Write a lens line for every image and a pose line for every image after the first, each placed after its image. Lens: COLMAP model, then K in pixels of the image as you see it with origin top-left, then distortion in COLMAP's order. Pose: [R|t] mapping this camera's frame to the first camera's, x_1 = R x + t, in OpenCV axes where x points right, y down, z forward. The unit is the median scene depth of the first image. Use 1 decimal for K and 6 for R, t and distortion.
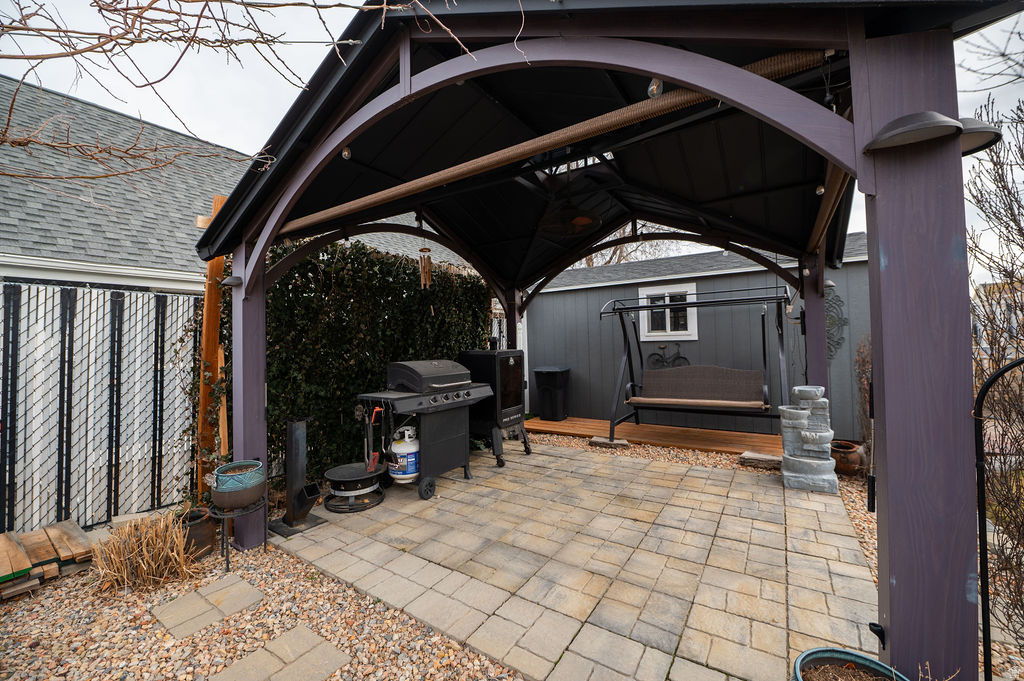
lens RADIAL K [[418.5, 0, 514.6], [0, 418.5, 340.5], [0, 0, 1]] dist [-0.007818, -0.000058]
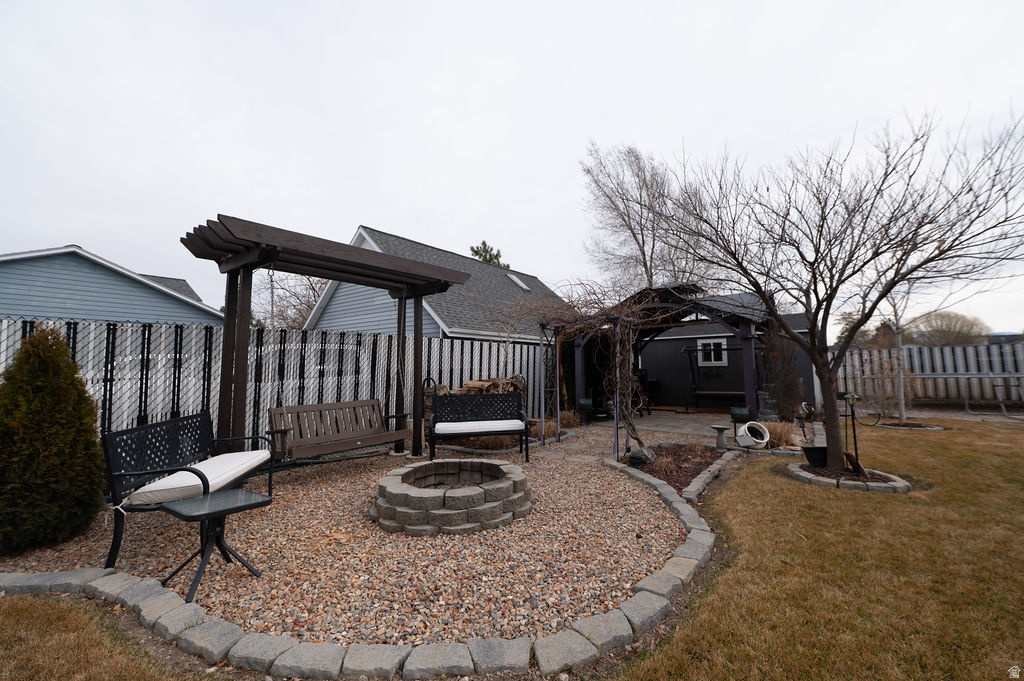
lens RADIAL K [[418.5, 0, 509.6], [0, 418.5, 339.0], [0, 0, 1]] dist [-0.007818, -0.000058]
pose [[0.996123, 0.011571, -0.087204, -0.463109], [-0.017303, 0.997718, -0.065261, 0.018587], [0.086250, 0.066517, 0.994051, -1.169292]]
